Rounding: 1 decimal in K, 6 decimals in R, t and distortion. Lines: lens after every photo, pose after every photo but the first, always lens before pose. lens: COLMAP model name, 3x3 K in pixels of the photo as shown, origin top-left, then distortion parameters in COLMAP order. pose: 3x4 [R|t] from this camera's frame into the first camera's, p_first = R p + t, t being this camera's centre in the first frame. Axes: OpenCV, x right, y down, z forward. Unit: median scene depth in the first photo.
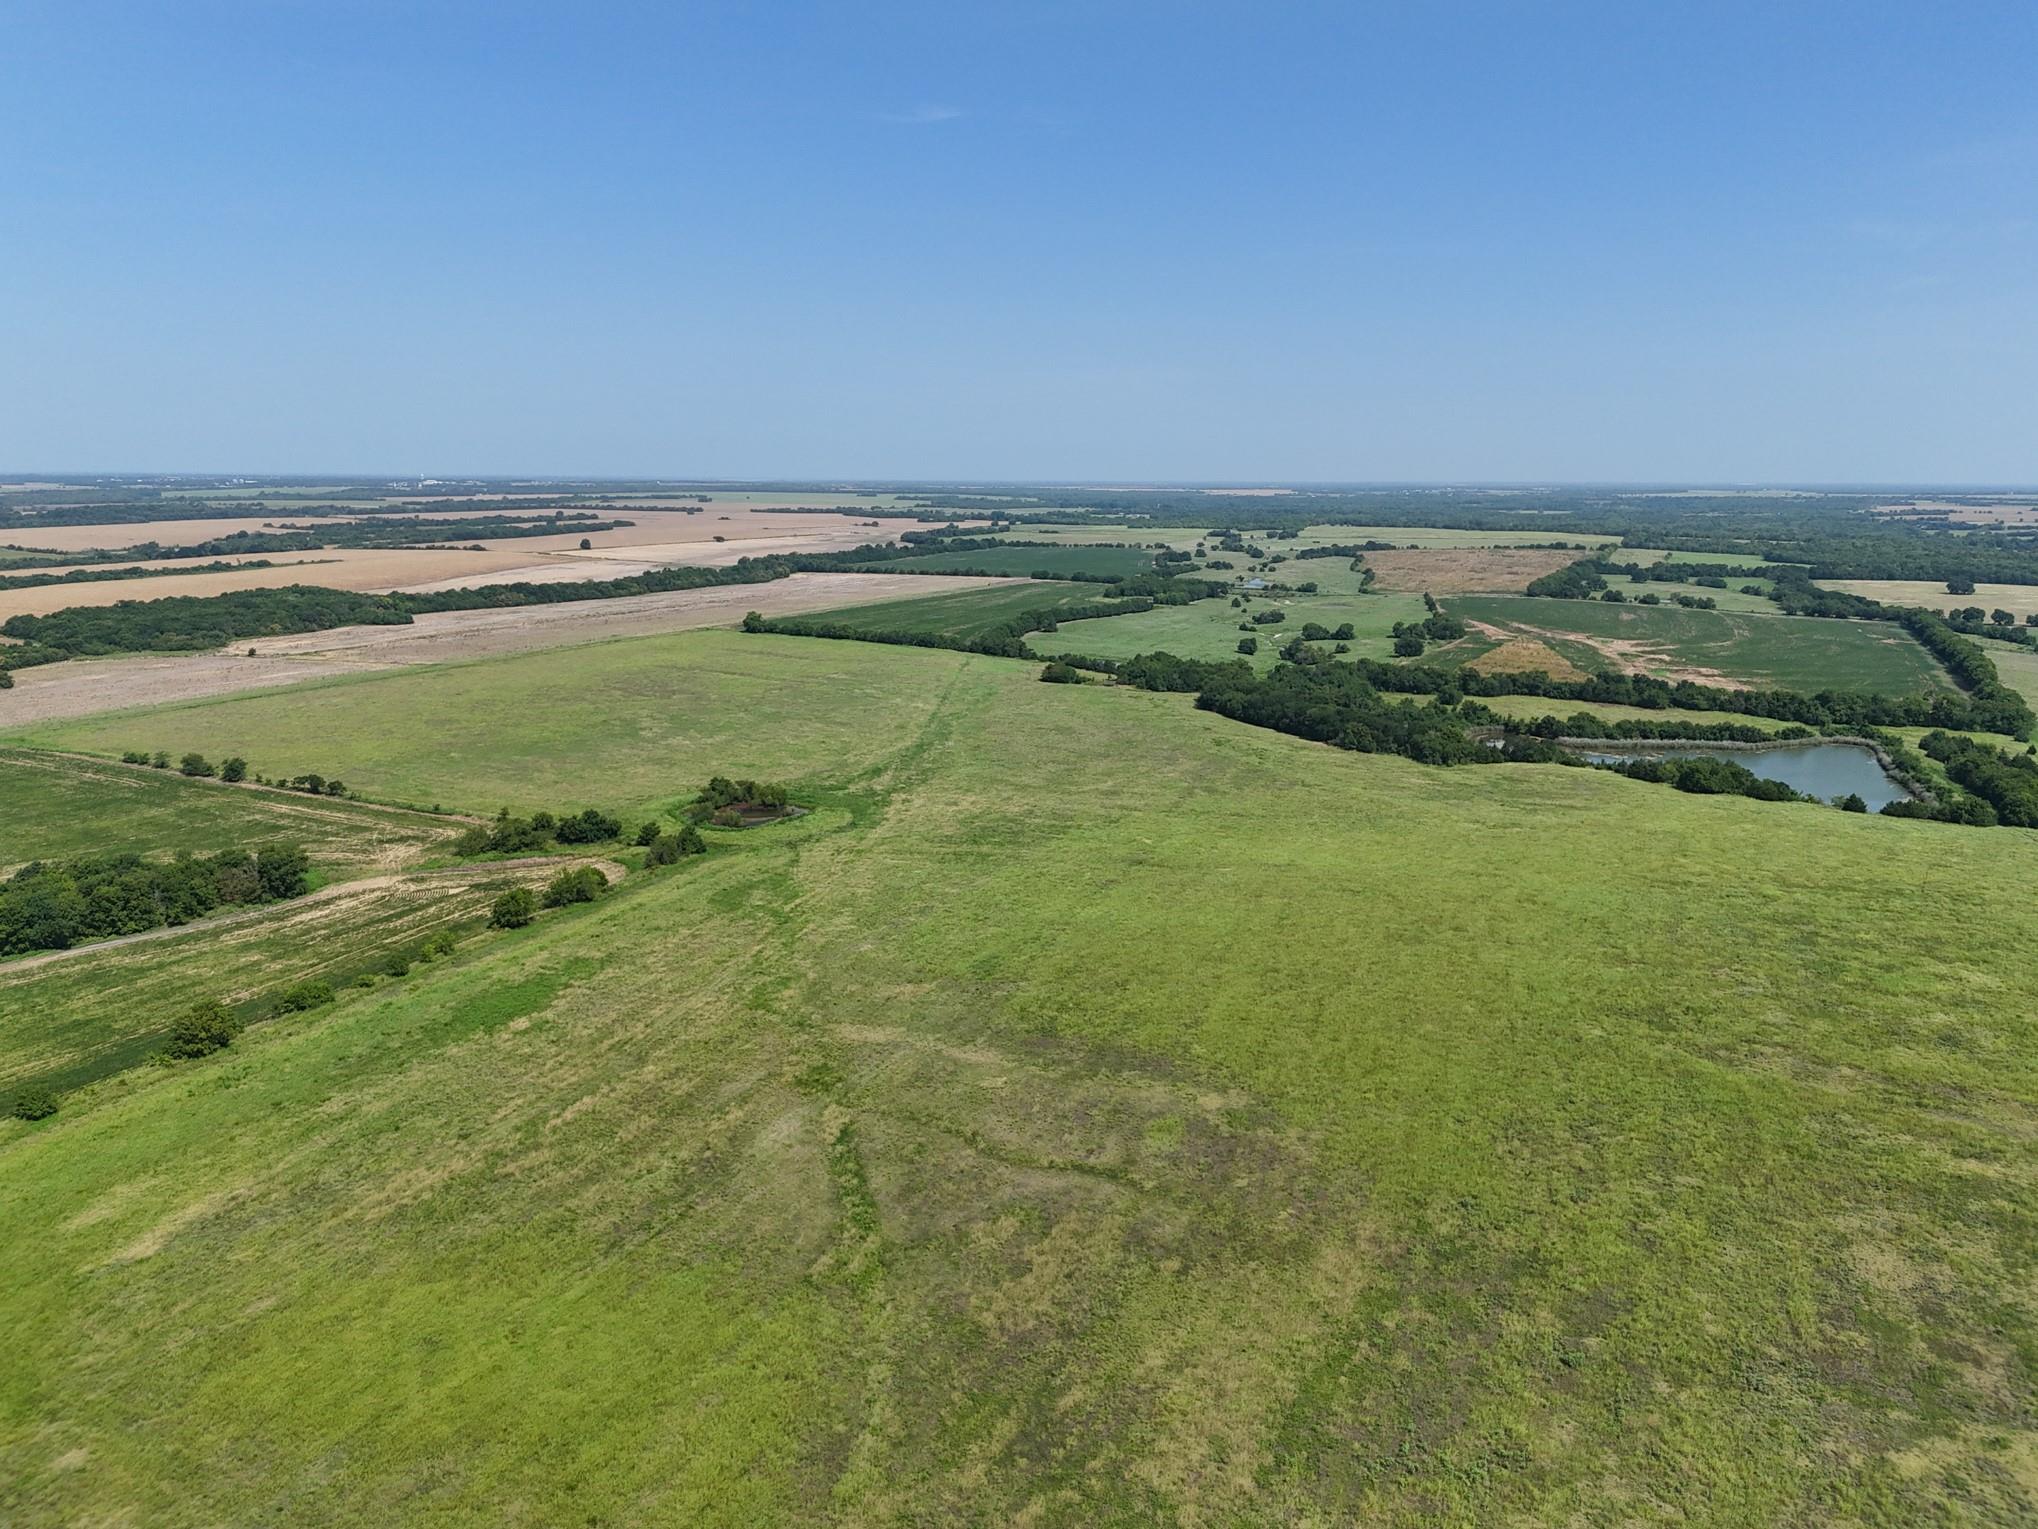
lens RADIAL K [[1499.5, 0, 1023.7], [0, 1499.5, 764.1], [0, 0, 1]] dist [0.063766, -0.065610]
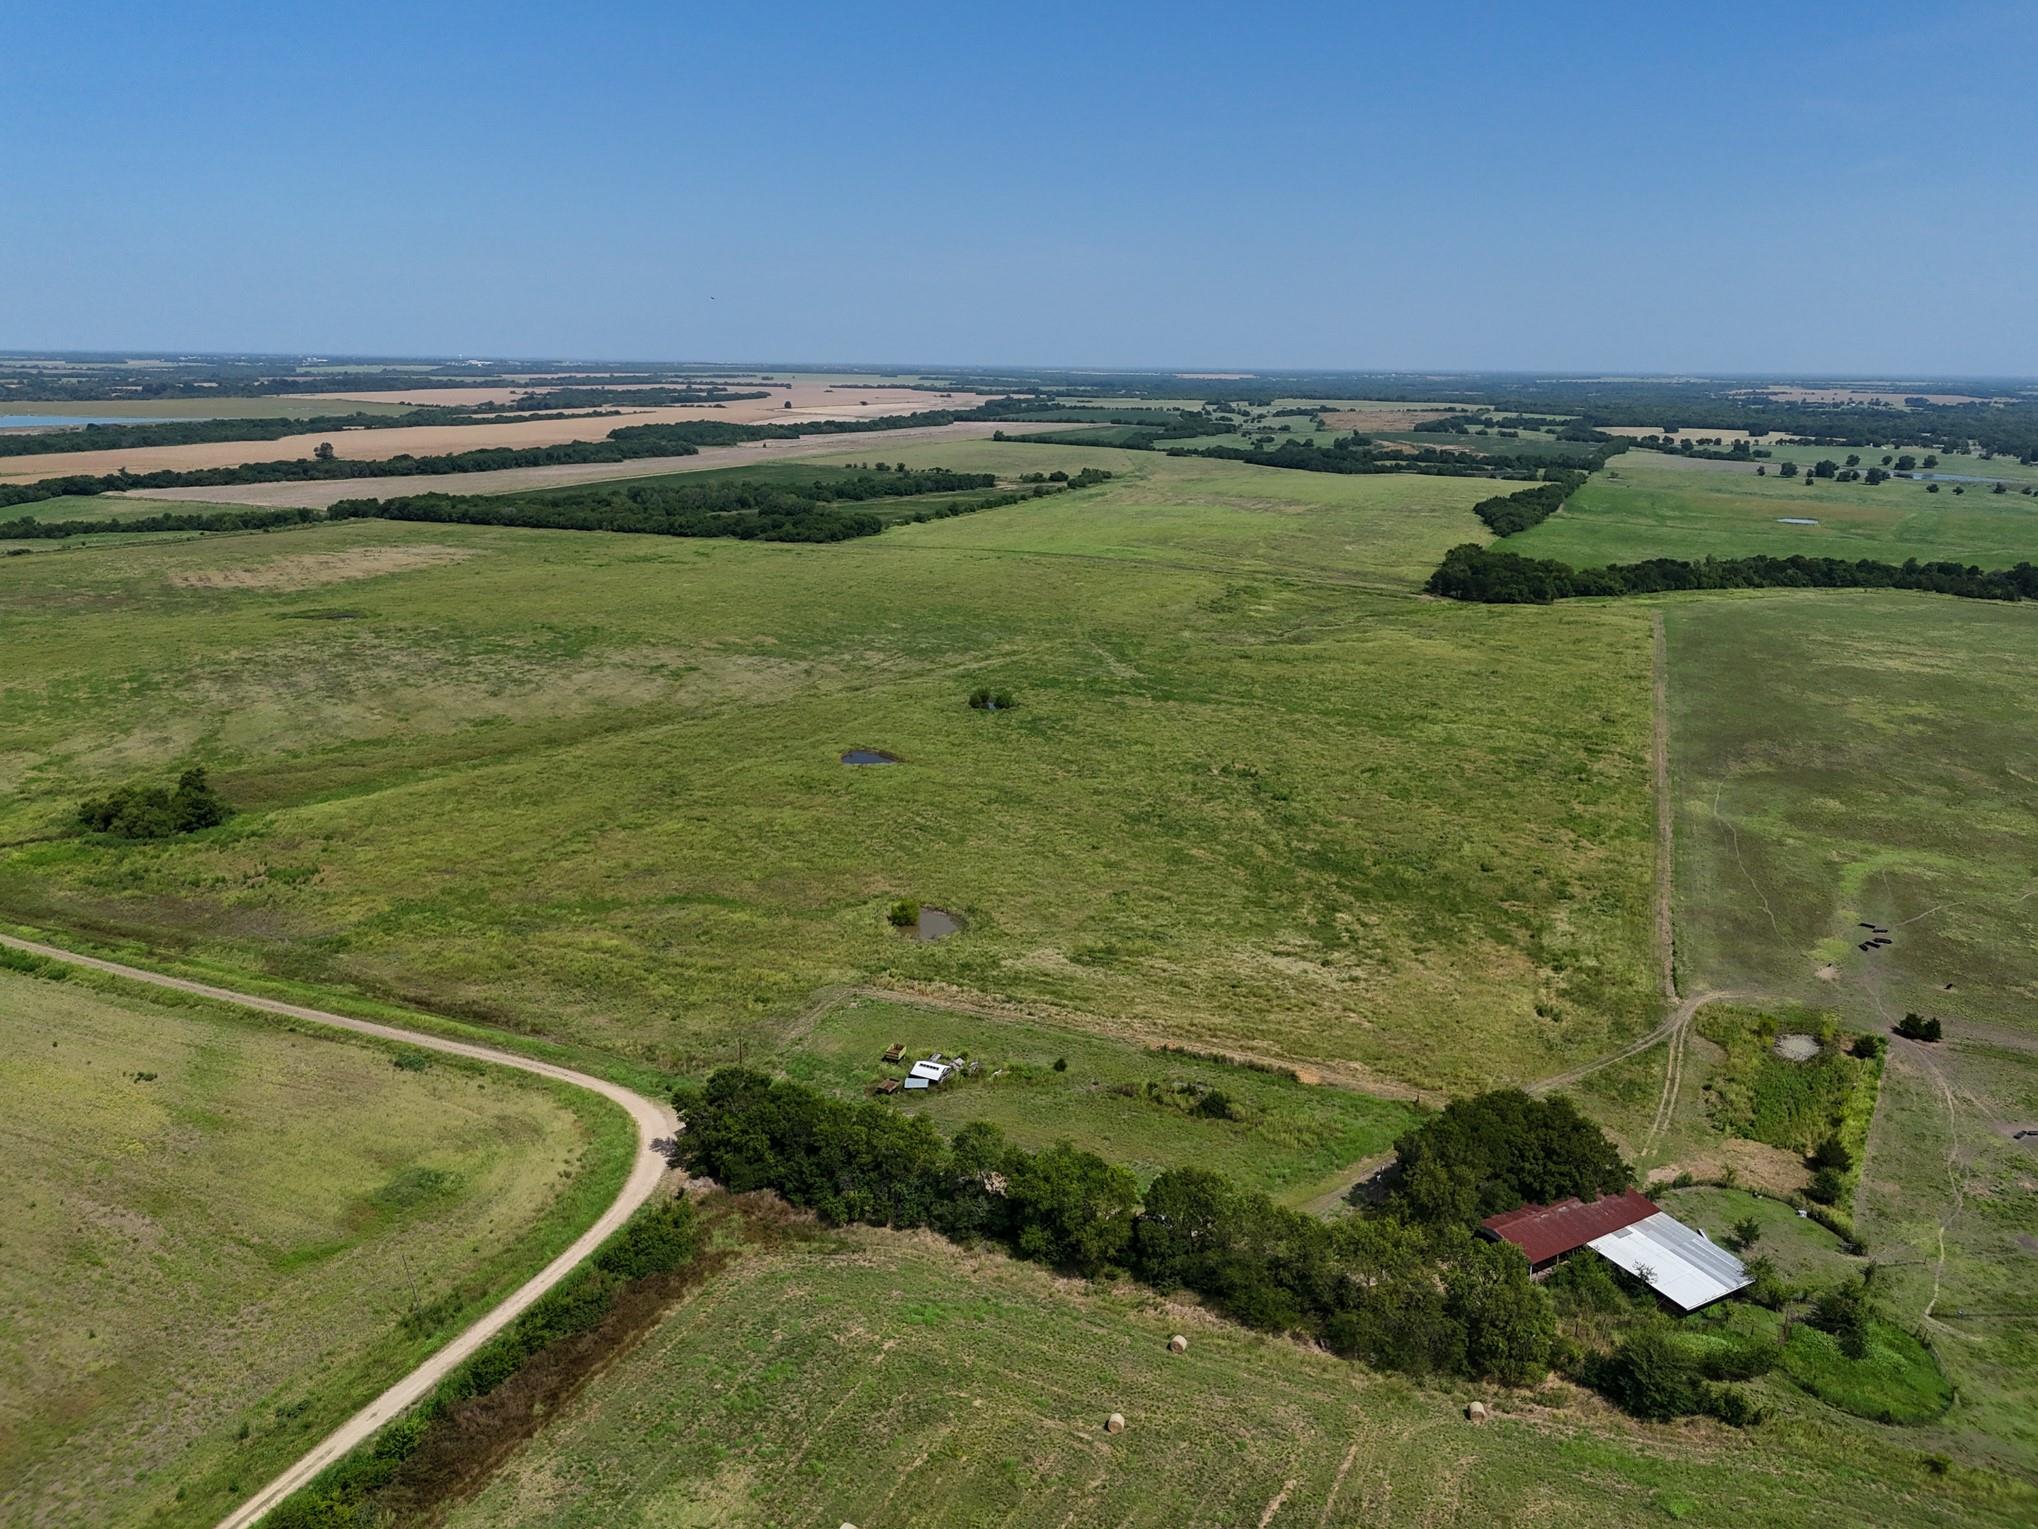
lens RADIAL K [[1499.5, 0, 1007.7], [0, 1499.5, 756.2], [0, 0, 1]] dist [0.063766, -0.065610]
pose [[0.999717, 0.000910, 0.023759, -0.112719], [-0.002498, 0.997756, 0.066906, 0.096630], [-0.023645, -0.066946, 0.997476, -0.487271]]
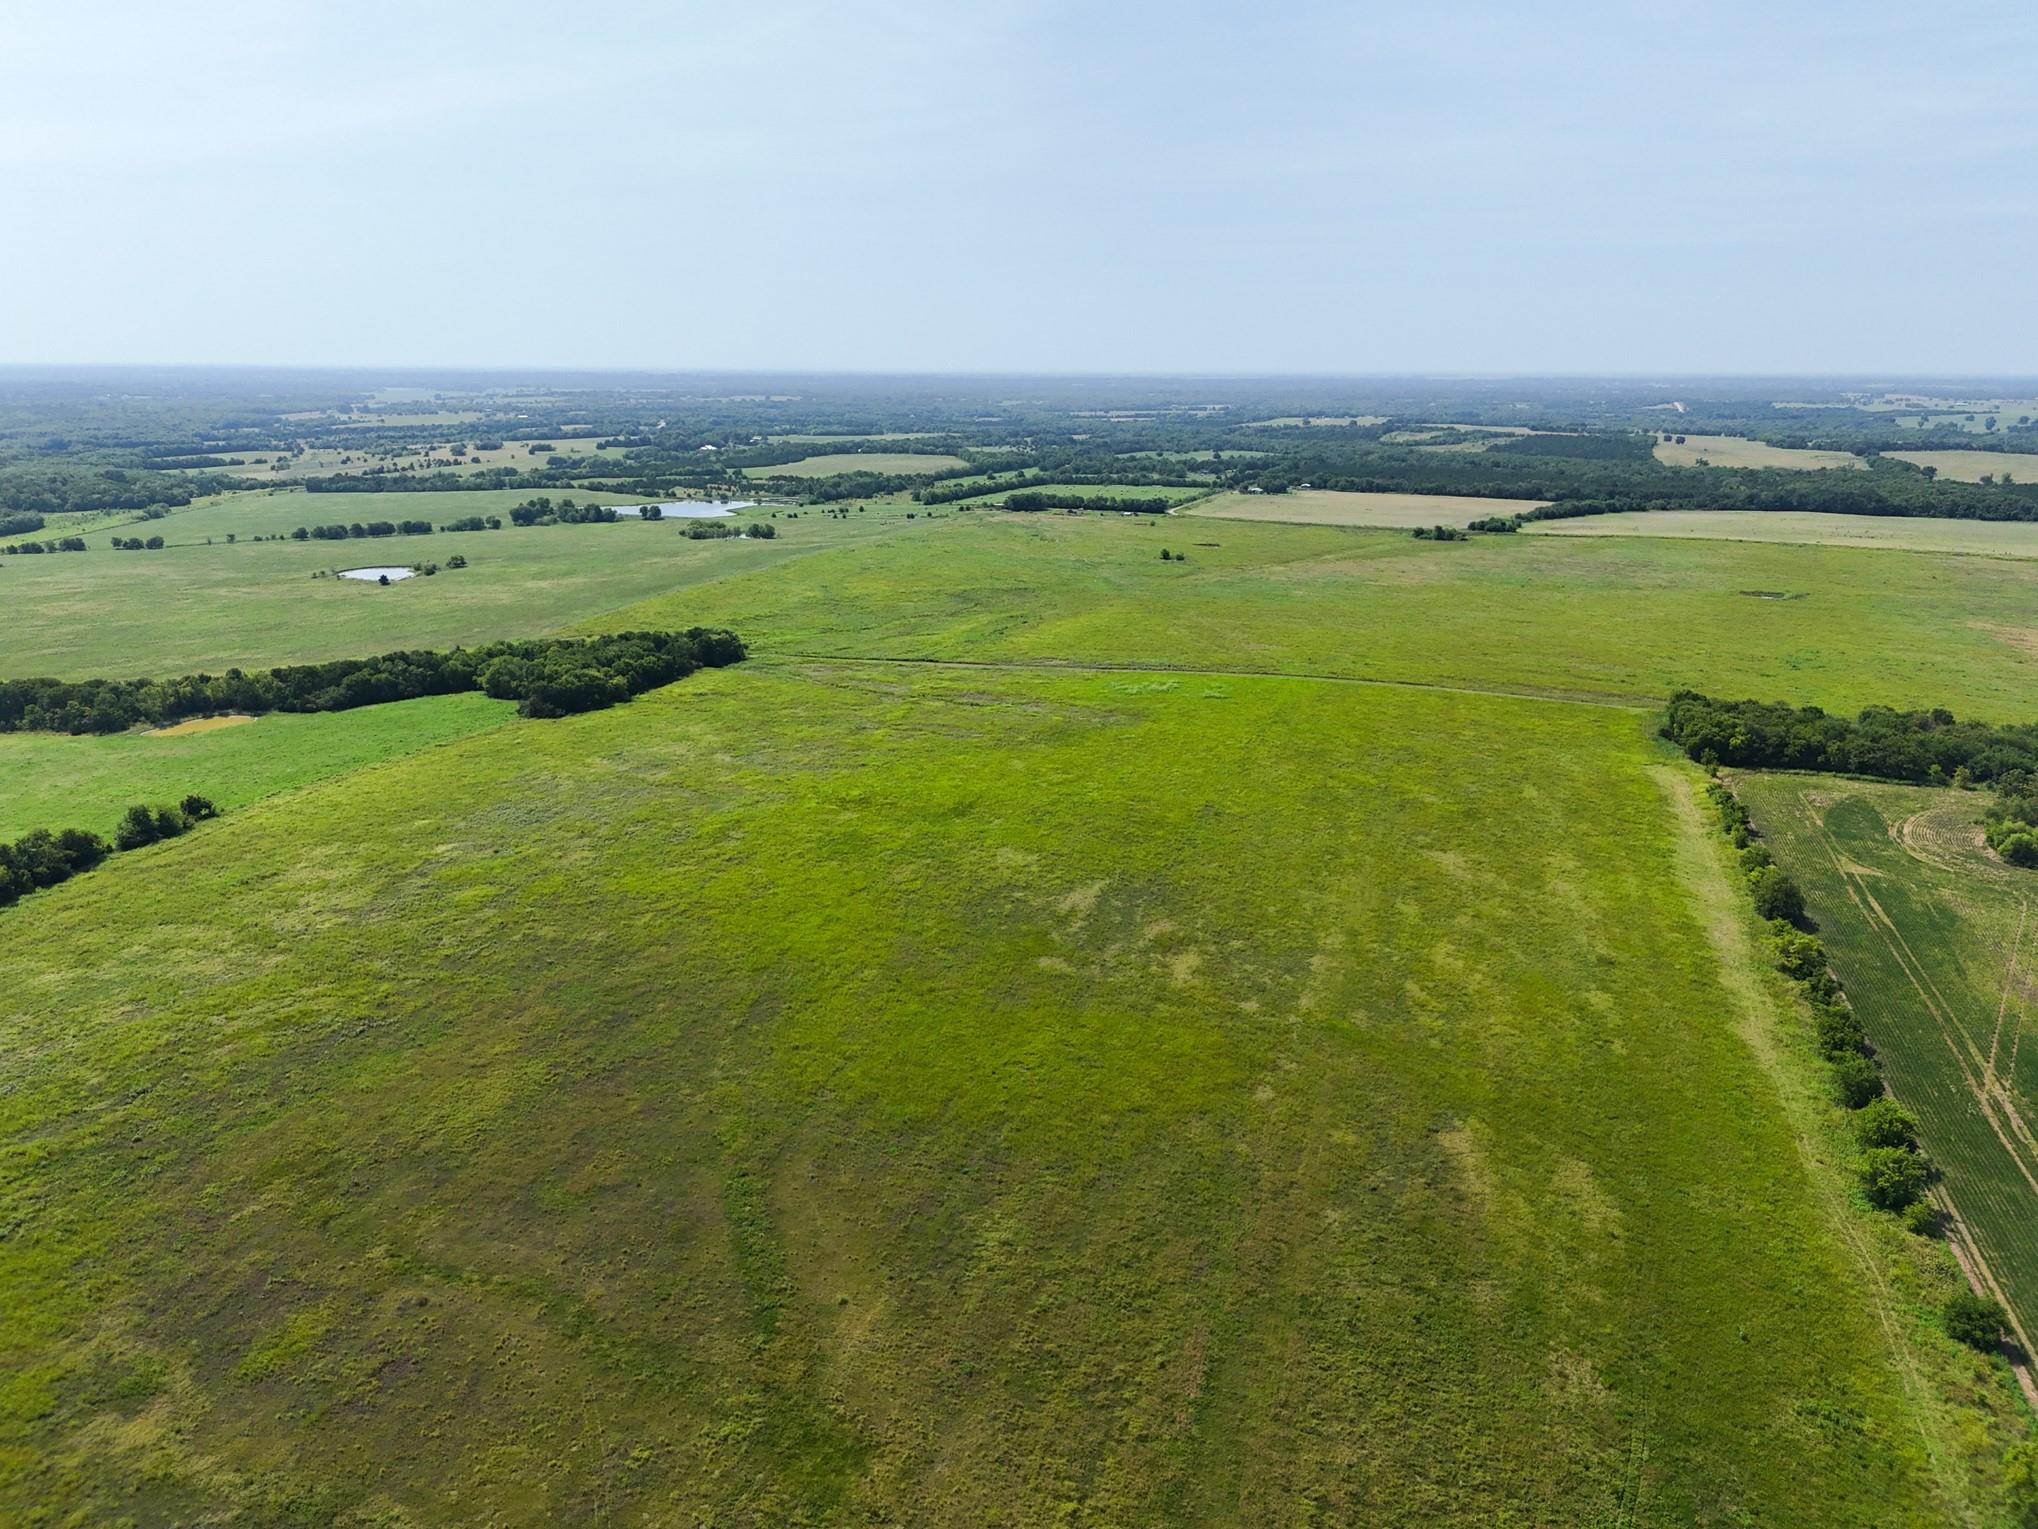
lens RADIAL K [[1499.5, 0, 1017.5], [0, 1499.5, 762.9], [0, 0, 1]] dist [0.063766, -0.065610]
pose [[-0.996783, 0.015091, -0.078711, -0.037374], [-0.021029, 0.898453, 0.438566, -0.059739], [0.077337, 0.438810, -0.895246, 0.308372]]
